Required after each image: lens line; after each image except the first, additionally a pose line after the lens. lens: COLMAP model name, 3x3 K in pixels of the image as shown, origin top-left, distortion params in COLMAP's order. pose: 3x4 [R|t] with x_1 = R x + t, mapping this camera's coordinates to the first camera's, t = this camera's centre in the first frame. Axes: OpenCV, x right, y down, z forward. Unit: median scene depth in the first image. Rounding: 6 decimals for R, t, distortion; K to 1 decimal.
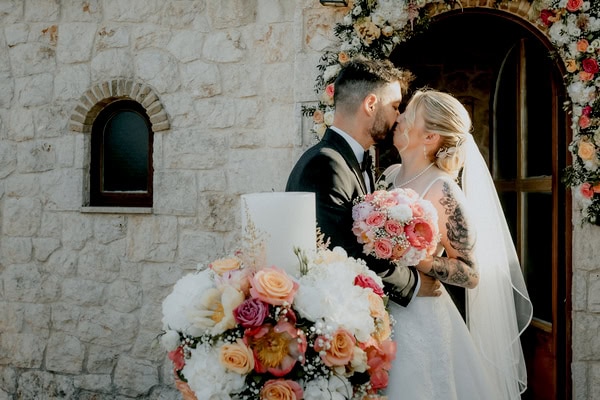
lens RADIAL K [[1738.7, 0, 300.0], [0, 1738.7, 200.0], [0, 0, 1]] dist [0.059921, 0.716354]
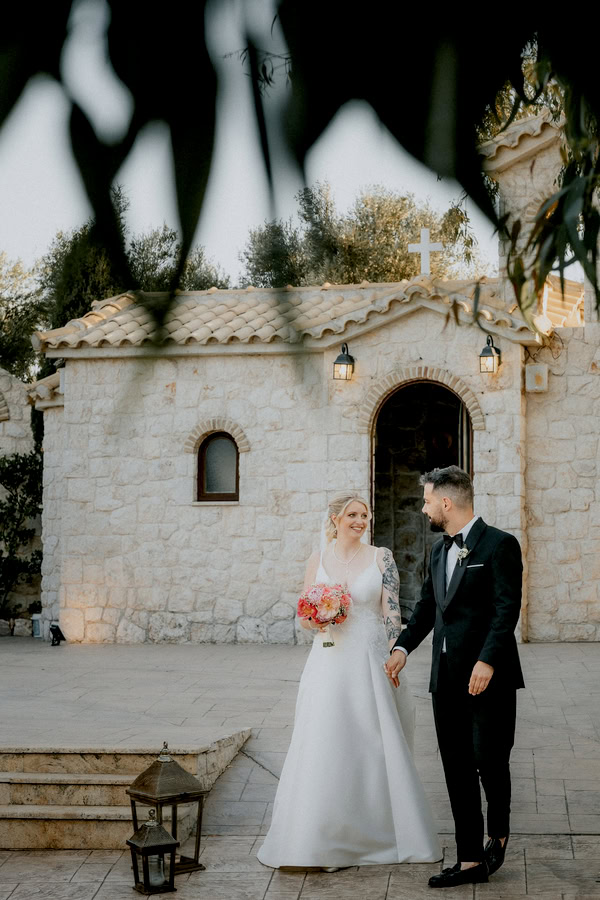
lens RADIAL K [[2608.1, 0, 300.0], [0, 2608.1, 450.0], [0, 0, 1]] dist [0.059921, 0.716354]
pose [[0.998164, -0.005012, -0.060363, 0.108248], [0.002519, 0.999143, -0.041308, 0.053824], [0.060518, 0.041080, 0.997321, -1.293918]]
